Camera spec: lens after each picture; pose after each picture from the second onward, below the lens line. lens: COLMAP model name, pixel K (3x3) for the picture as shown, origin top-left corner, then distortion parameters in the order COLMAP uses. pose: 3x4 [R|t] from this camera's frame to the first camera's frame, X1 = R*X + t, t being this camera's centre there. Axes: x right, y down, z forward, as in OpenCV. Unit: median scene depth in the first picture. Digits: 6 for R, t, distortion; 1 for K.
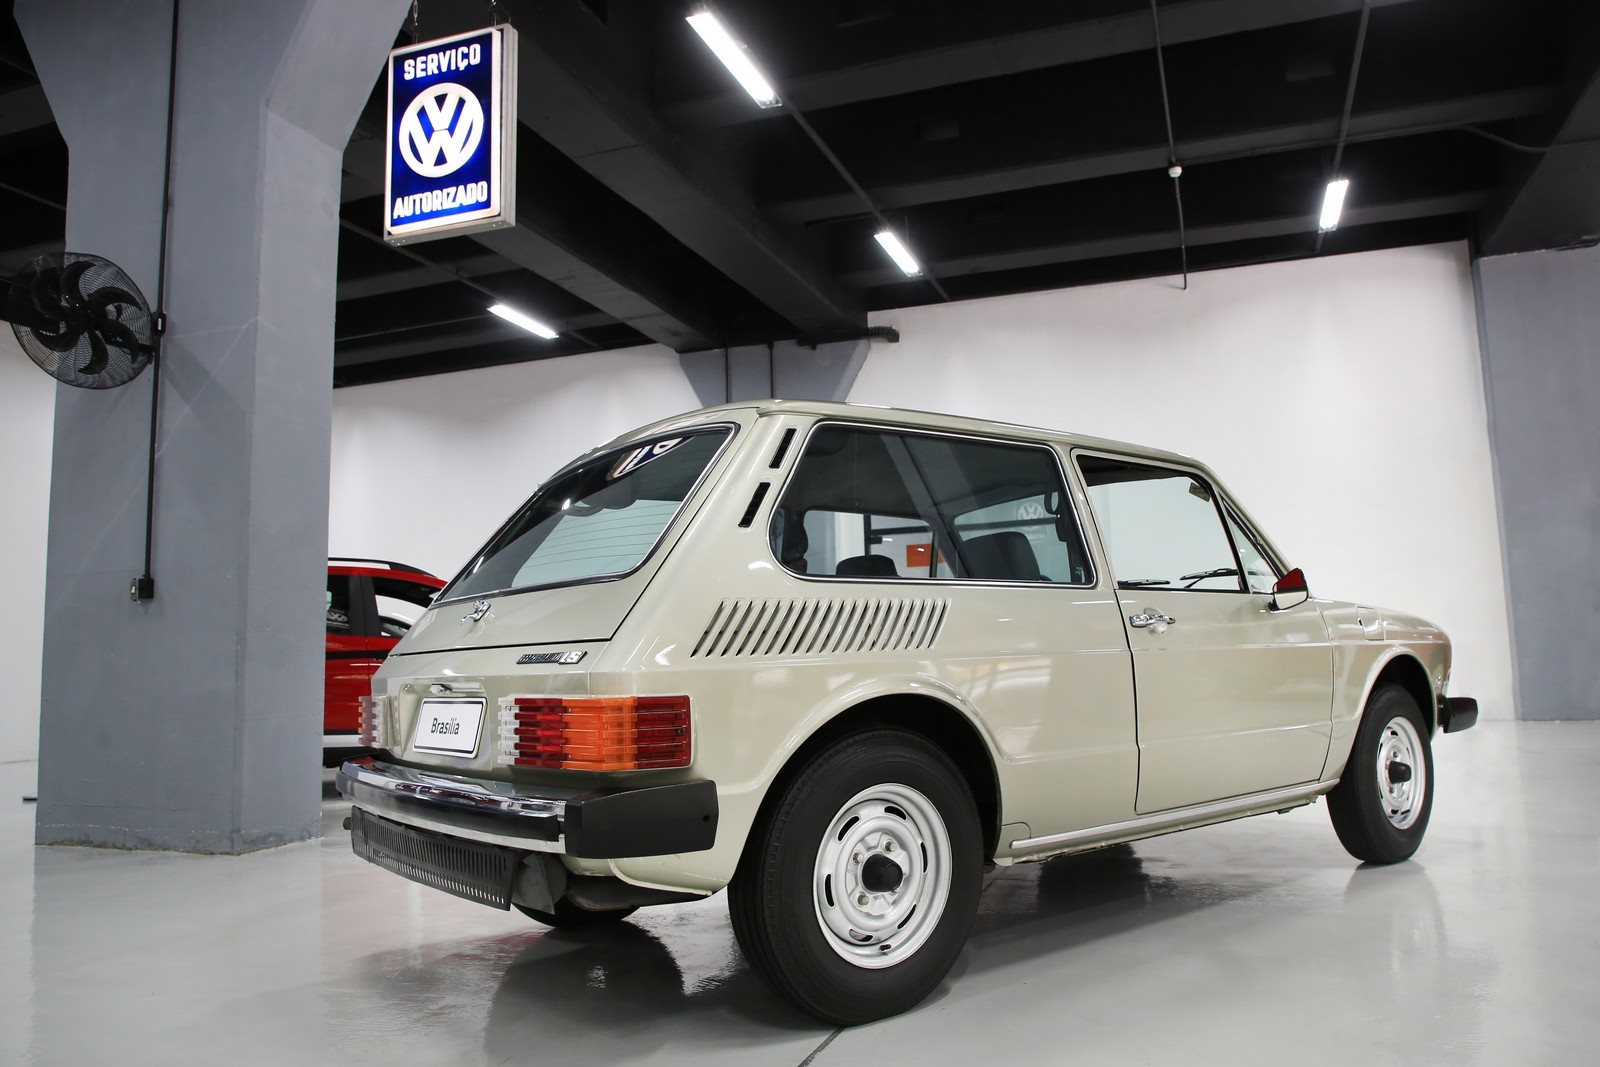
lens RADIAL K [[1074.5, 0, 800.0], [0, 1074.5, 533.5], [0, 0, 1]] dist [-0.084476, 0.046174]
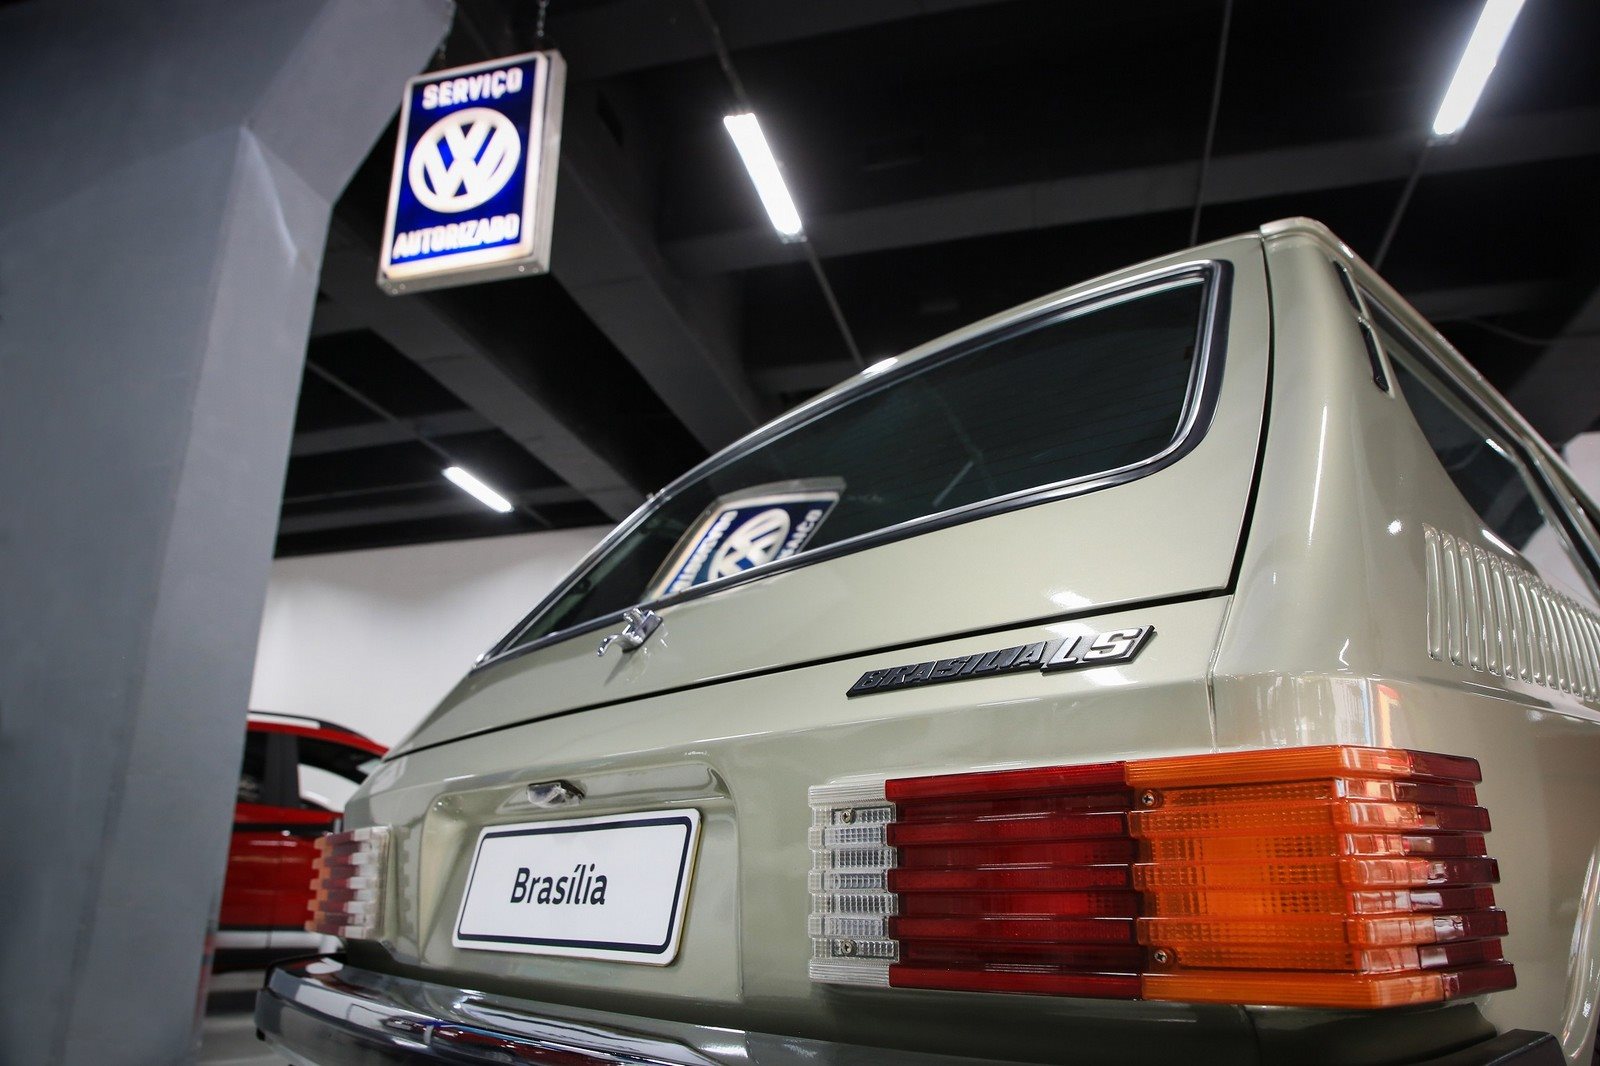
lens RADIAL K [[1074.5, 0, 800.0], [0, 1074.5, 533.0], [0, 0, 1]] dist [-0.084476, 0.046174]
pose [[0.997032, 0.050502, 0.058117, -0.113617], [-0.038282, 0.980074, -0.194909, 0.051867], [-0.066803, 0.192106, 0.979098, 0.234388]]
